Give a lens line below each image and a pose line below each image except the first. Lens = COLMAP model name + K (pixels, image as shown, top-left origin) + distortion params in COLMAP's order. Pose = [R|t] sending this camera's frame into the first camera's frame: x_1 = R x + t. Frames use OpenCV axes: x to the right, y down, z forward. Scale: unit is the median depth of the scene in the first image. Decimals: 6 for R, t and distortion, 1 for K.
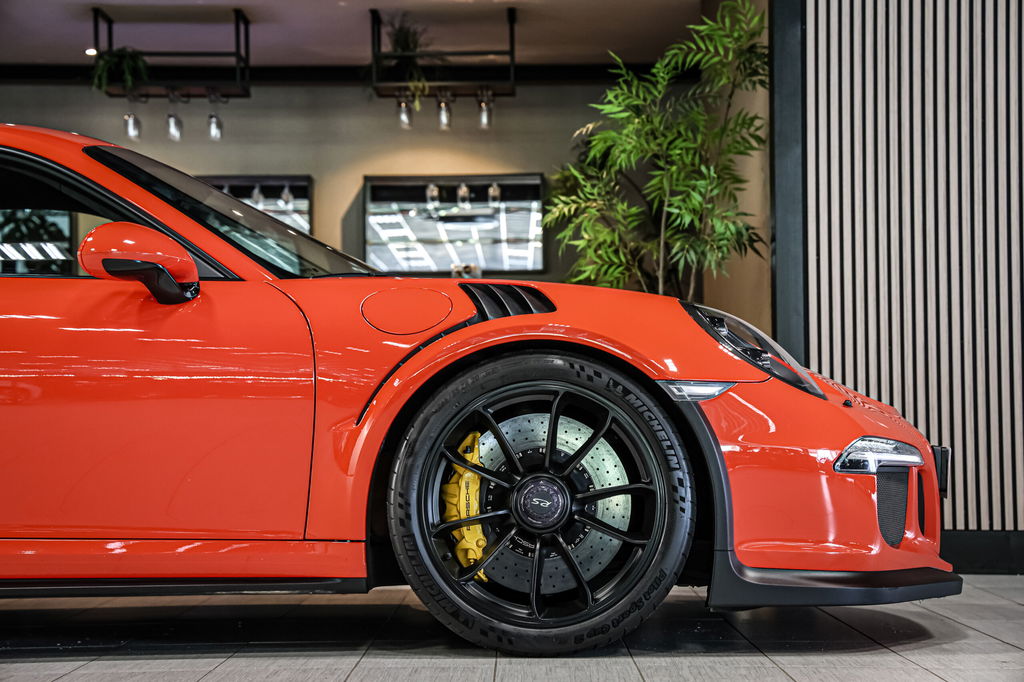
lens RADIAL K [[2279.2, 0, 512.0], [0, 2279.2, 341.0], [0, 0, 1]] dist [0.378776, 0.133094]
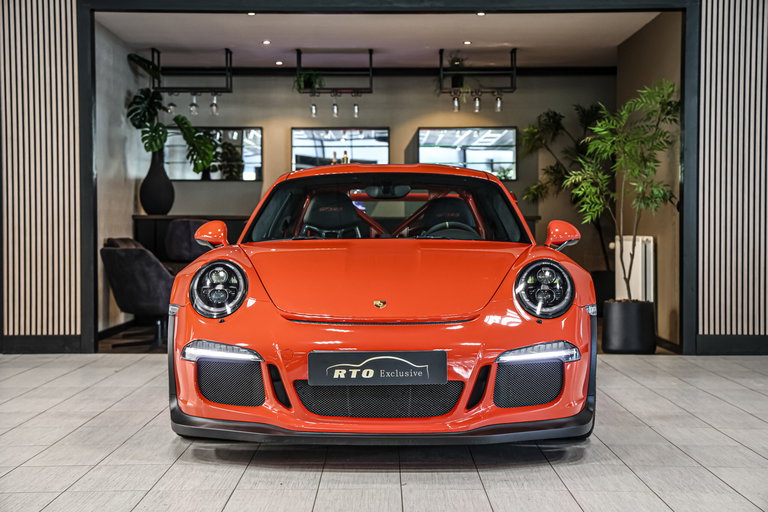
lens RADIAL K [[1528.8, 0, 384.0], [0, 1528.8, 256.0], [0, 0, 1]] dist [0.335987, 0.026169]
pose [[0.999865, 0.011206, -0.012023, -0.231686], [-0.010559, 0.998562, 0.052557, -0.101621], [0.012595, -0.052423, 0.998546, -0.705750]]
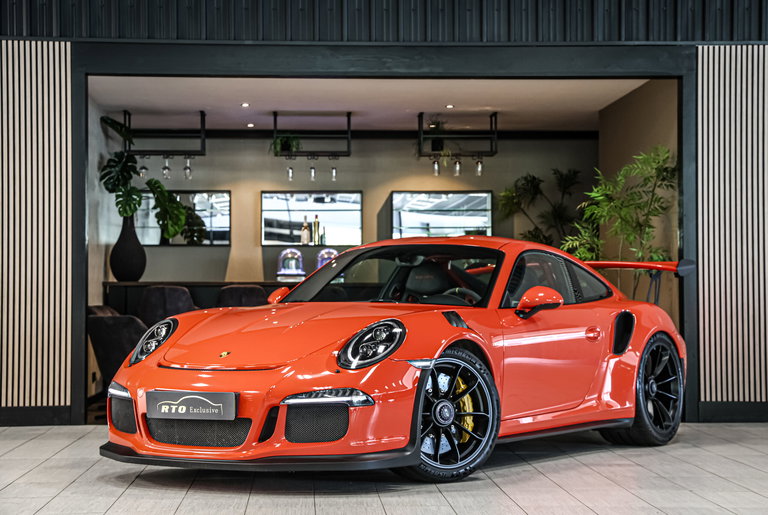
lens RADIAL K [[1611.5, 0, 400.3], [0, 1611.5, 255.9], [0, 0, 1]] dist [0.317363, 0.070986]
pose [[0.999089, 0.009898, 0.041515, -0.334380], [-0.010307, 0.999900, 0.009653, -0.102175], [-0.041416, -0.010073, 0.999091, -0.790049]]
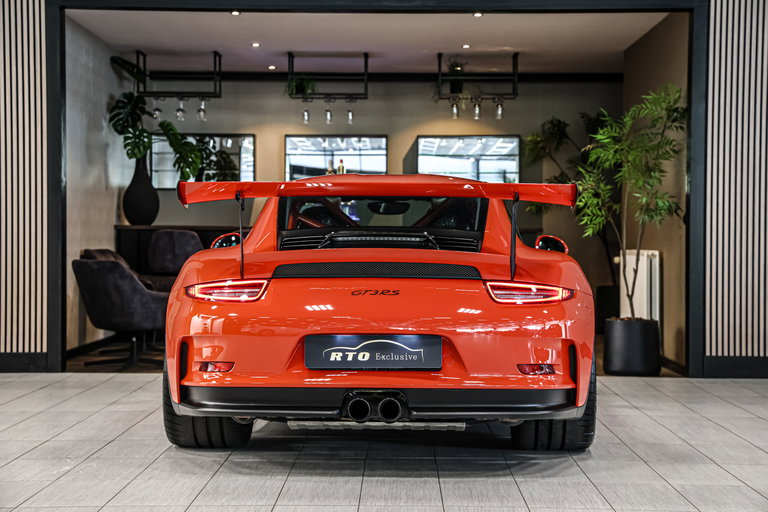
lens RADIAL K [[1546.4, 0, 384.0], [0, 1546.4, 256.0], [0, 0, 1]] dist [0.358077, -0.047010]
pose [[0.999662, 0.016770, -0.019872, -0.197576], [-0.015860, 0.998858, 0.045068, -0.099422], [0.020605, -0.044738, 0.998786, -0.593993]]
